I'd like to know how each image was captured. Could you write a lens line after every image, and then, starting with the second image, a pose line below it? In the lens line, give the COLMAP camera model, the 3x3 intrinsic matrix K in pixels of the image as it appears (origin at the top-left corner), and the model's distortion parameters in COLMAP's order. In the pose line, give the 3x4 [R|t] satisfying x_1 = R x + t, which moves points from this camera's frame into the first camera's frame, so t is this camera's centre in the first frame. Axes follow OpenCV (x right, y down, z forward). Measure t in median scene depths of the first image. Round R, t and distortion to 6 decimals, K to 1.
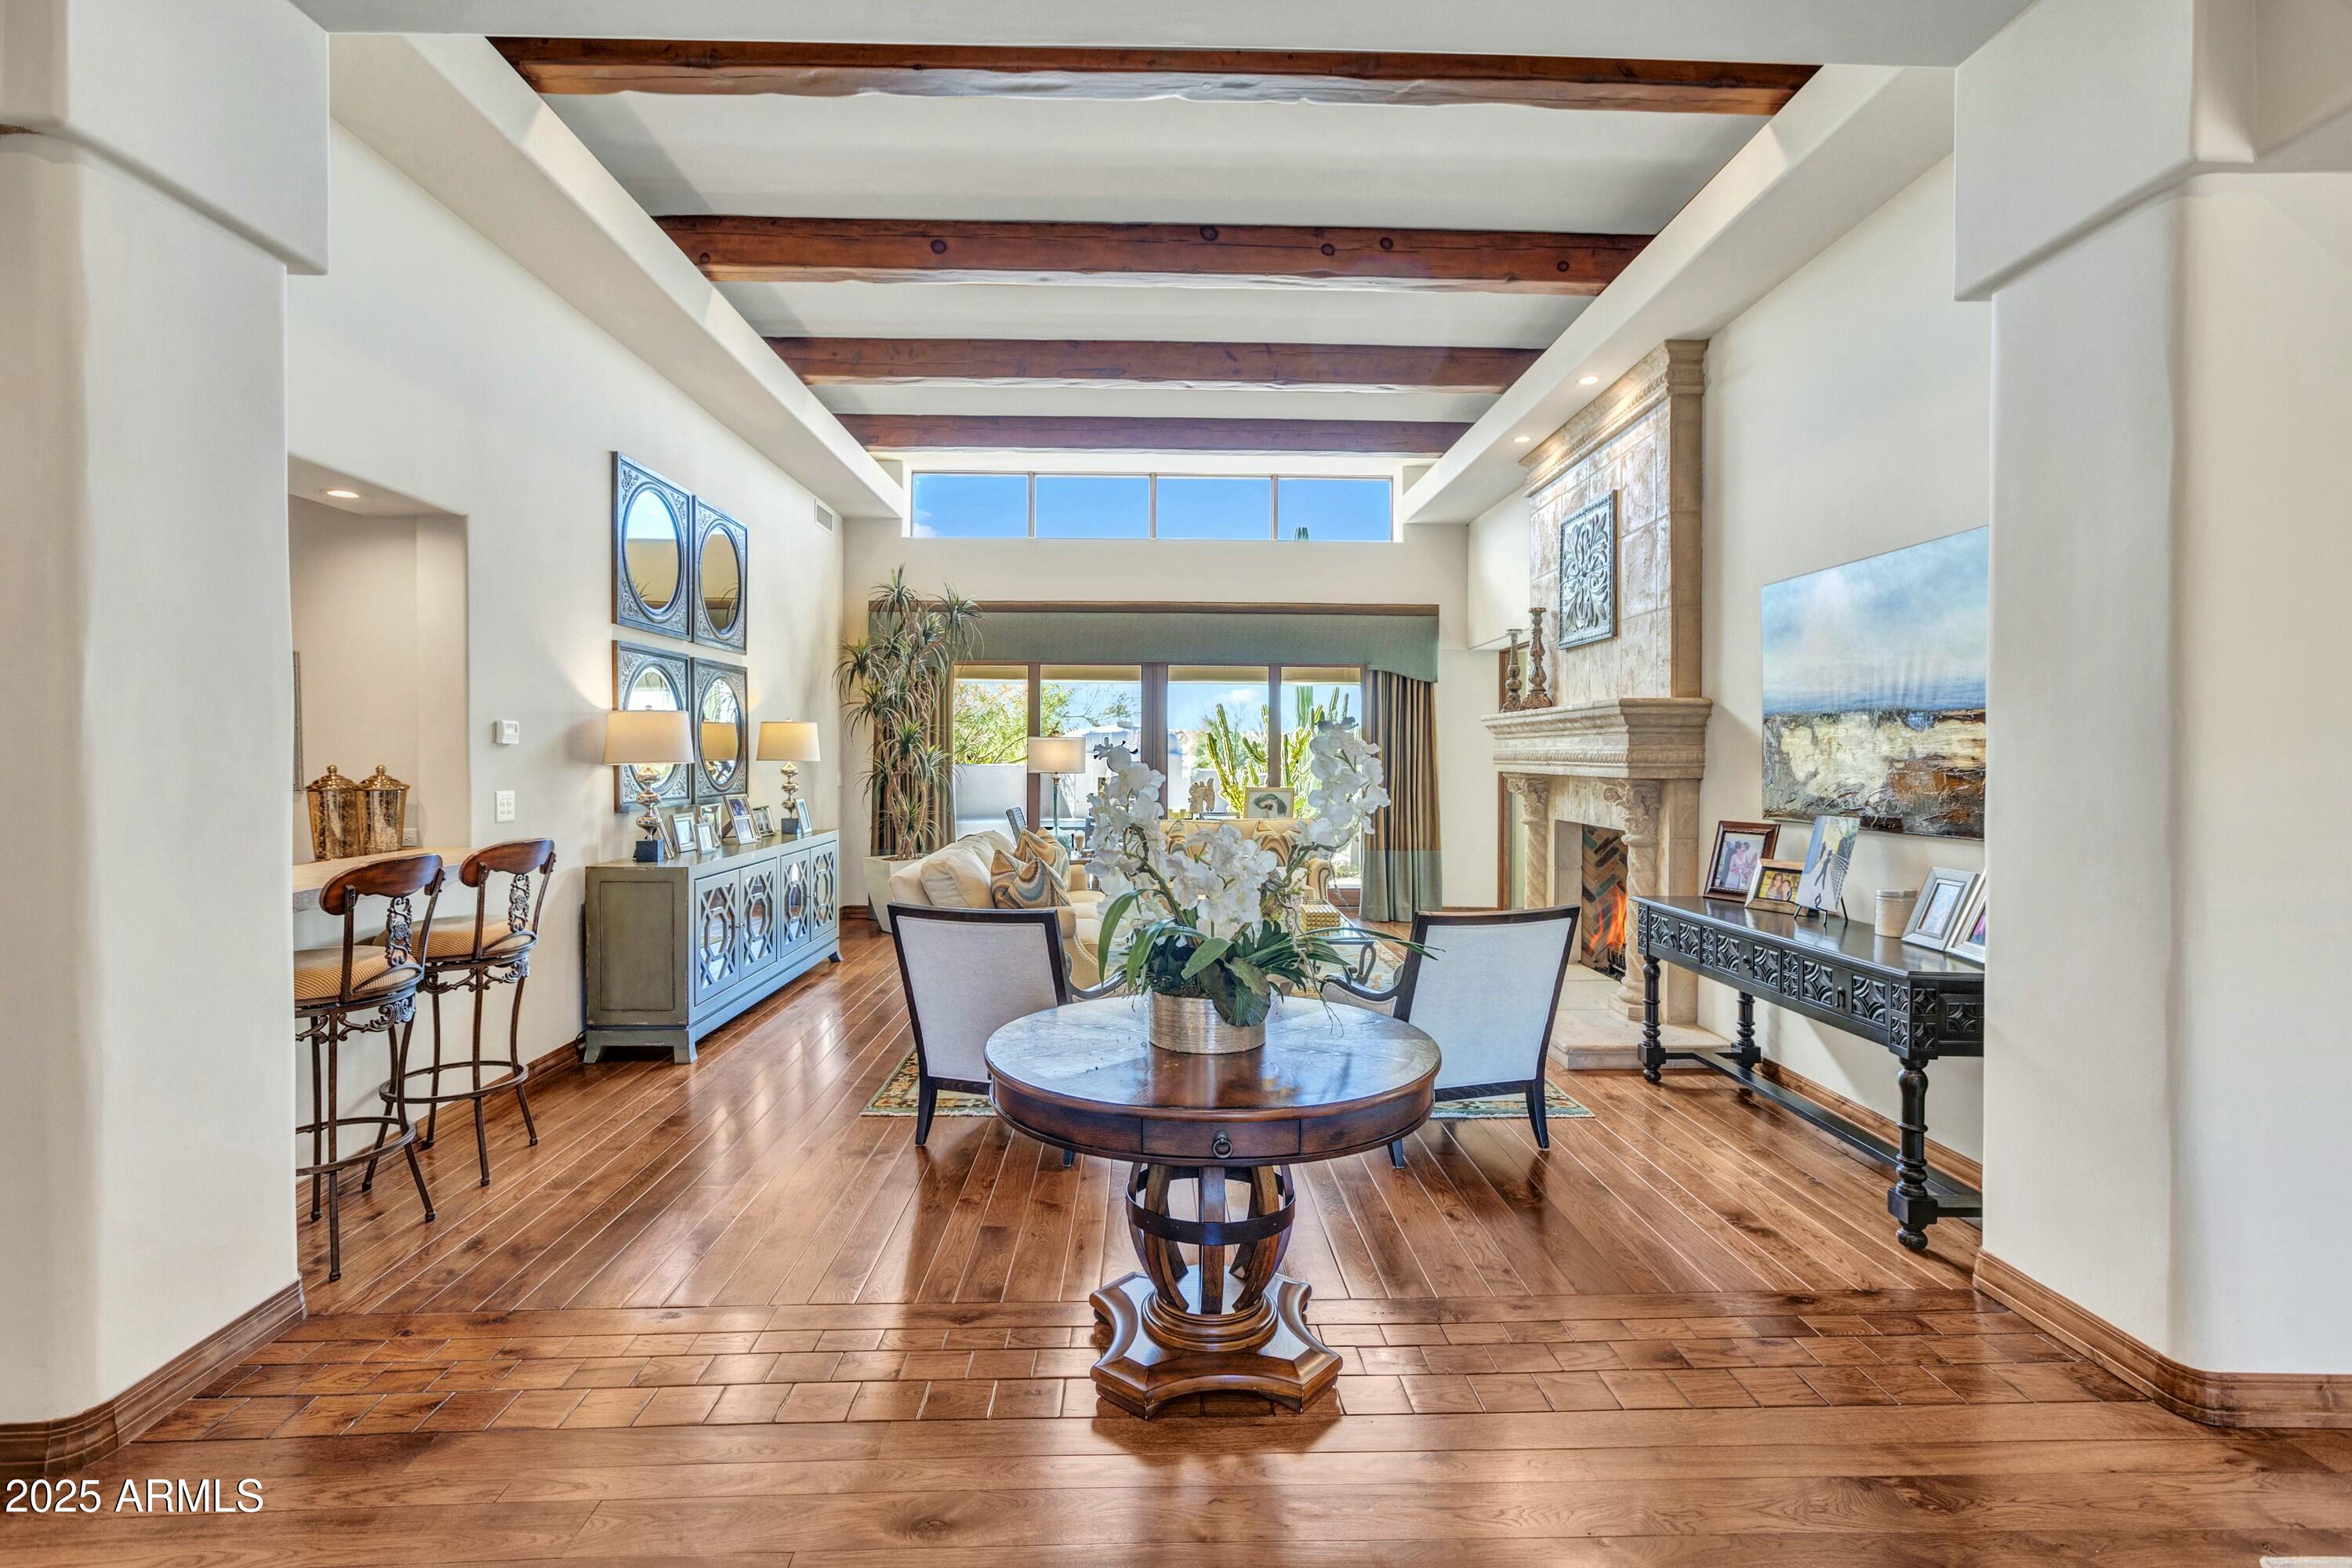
lens RADIAL K [[1104.3, 0, 1176.6], [0, 1104.3, 781.2], [0, 0, 1]] dist [-0.031219, -0.000130]
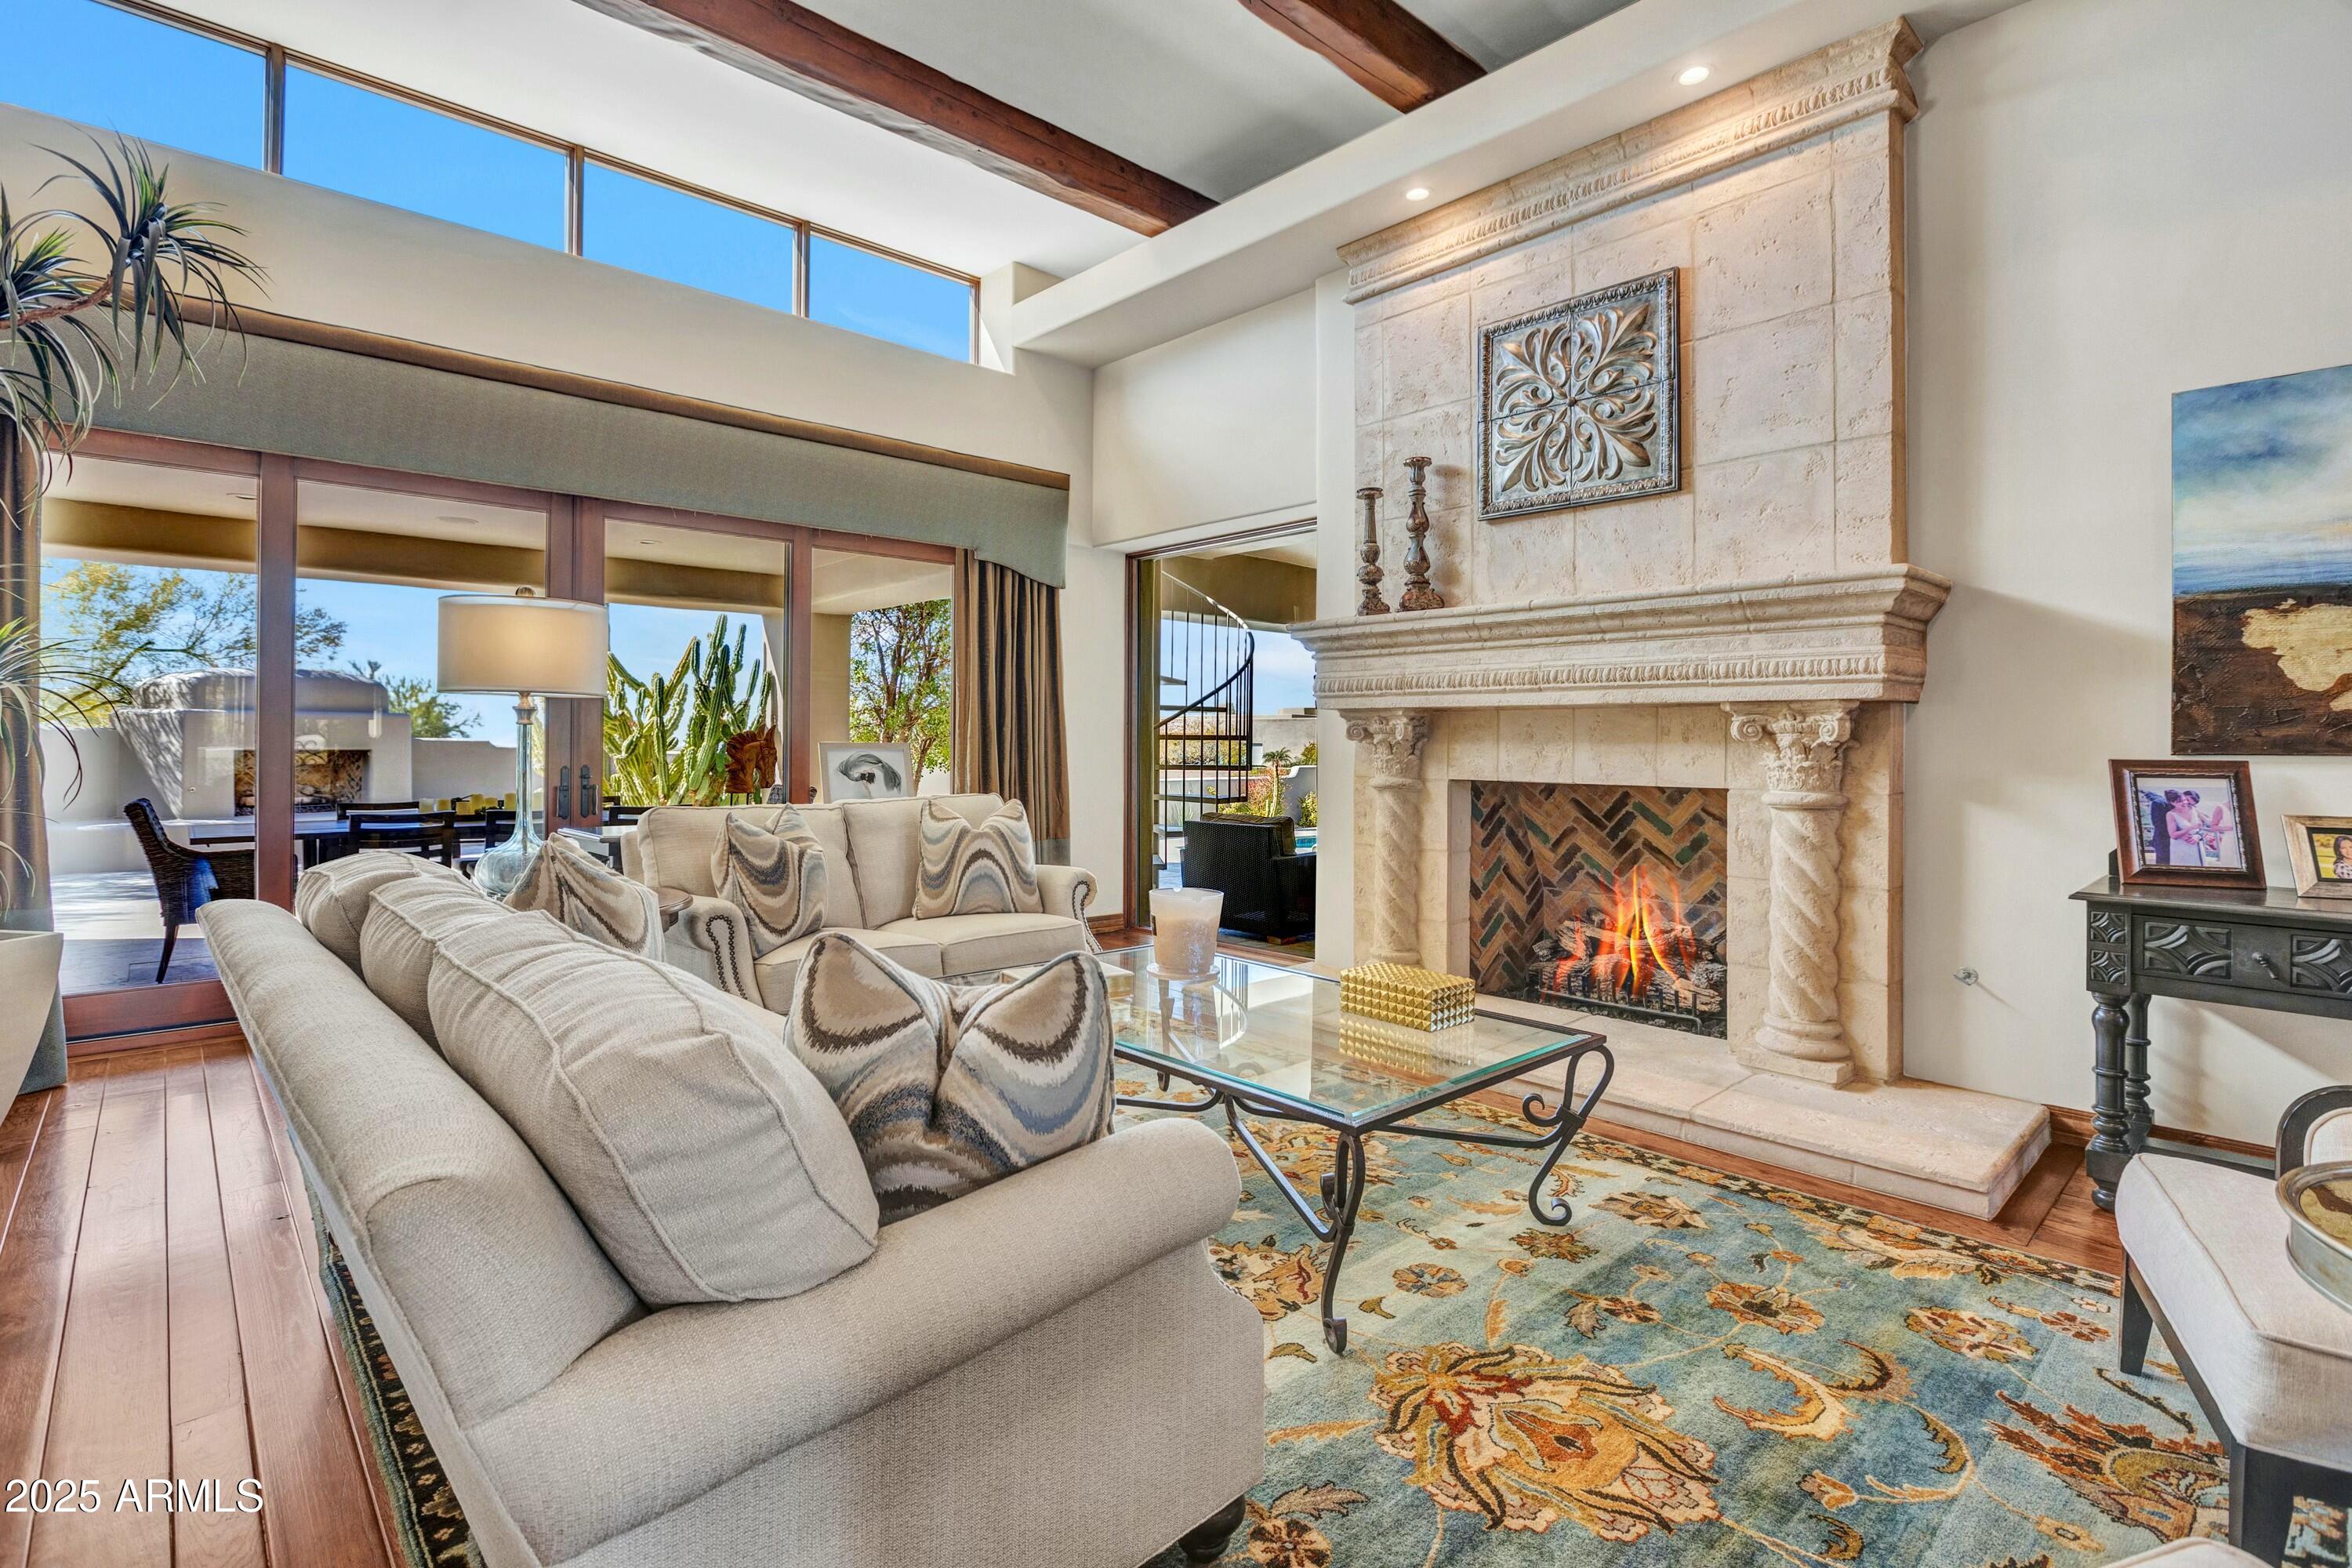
lens RADIAL K [[1104.3, 0, 1162.2], [0, 1104.3, 725.0], [0, 0, 1]] dist [-0.031219, -0.000130]
pose [[0.755780, 0.006344, 0.654795, -0.216197], [0.014195, 0.999559, -0.026068, 0.017122], [-0.654672, 0.028996, 0.755357, 0.610198]]
